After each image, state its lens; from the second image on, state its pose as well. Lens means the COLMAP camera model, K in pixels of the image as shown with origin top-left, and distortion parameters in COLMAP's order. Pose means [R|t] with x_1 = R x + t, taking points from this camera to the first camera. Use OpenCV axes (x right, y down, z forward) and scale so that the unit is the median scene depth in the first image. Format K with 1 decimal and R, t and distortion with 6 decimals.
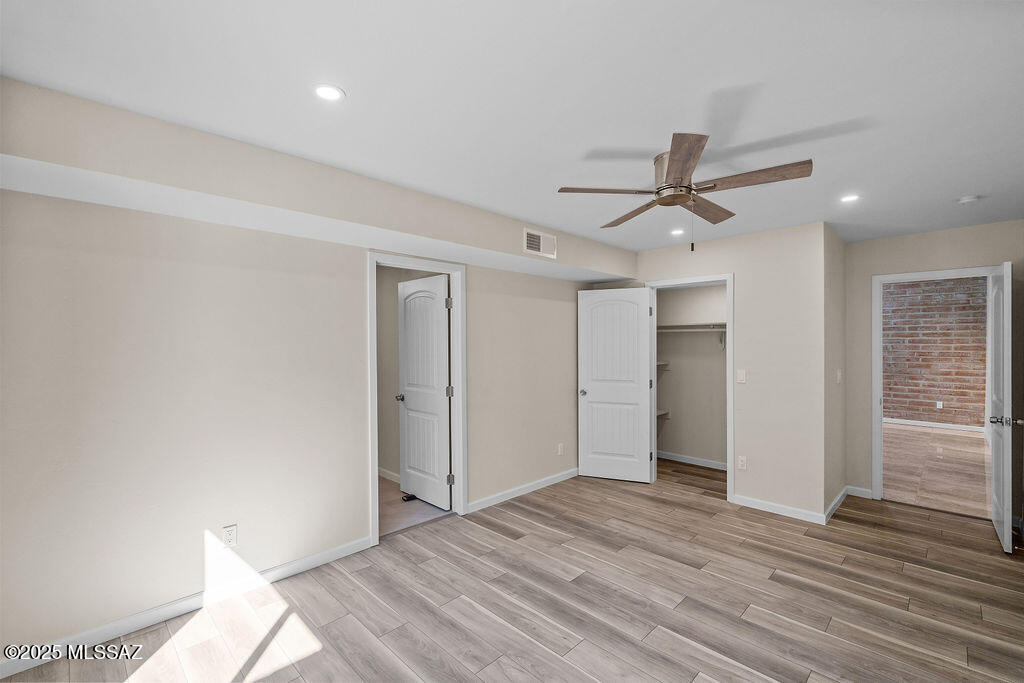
lens RADIAL K [[449.6, 0, 508.5], [0, 449.6, 341.6], [0, 0, 1]] dist [-0.004085, 0.000816]
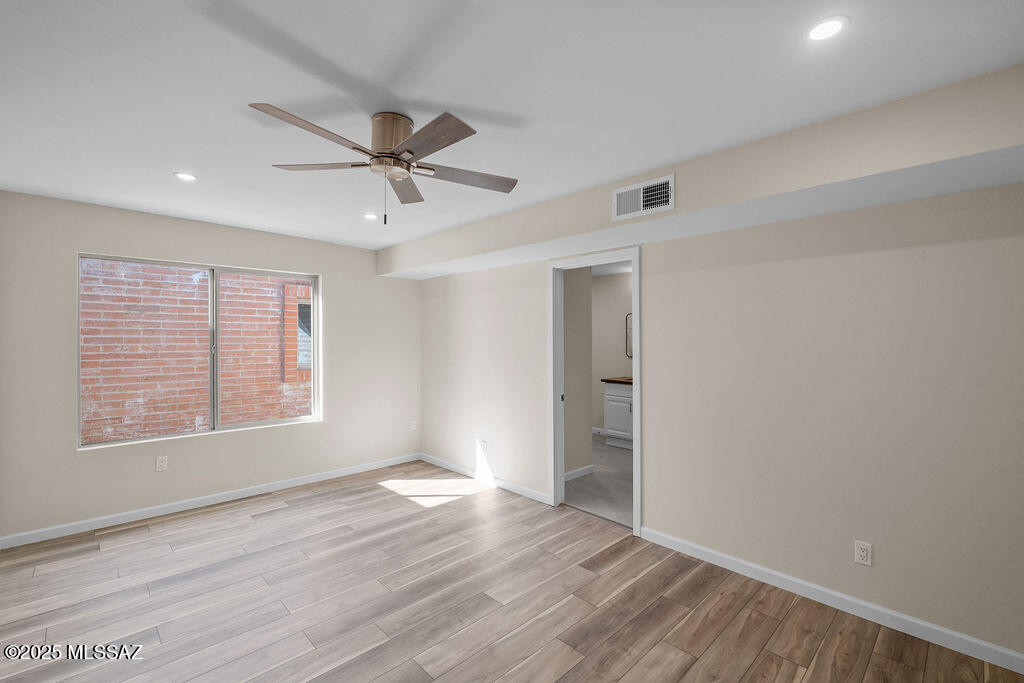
lens RADIAL K [[449.6, 0, 508.6], [0, 449.6, 341.4], [0, 0, 1]] dist [-0.004085, 0.000816]
pose [[-0.031314, 0.006820, -0.999486, 0.840430], [0.002580, 0.999974, 0.006742, 0.005891], [0.999506, -0.002368, -0.031331, 0.855926]]
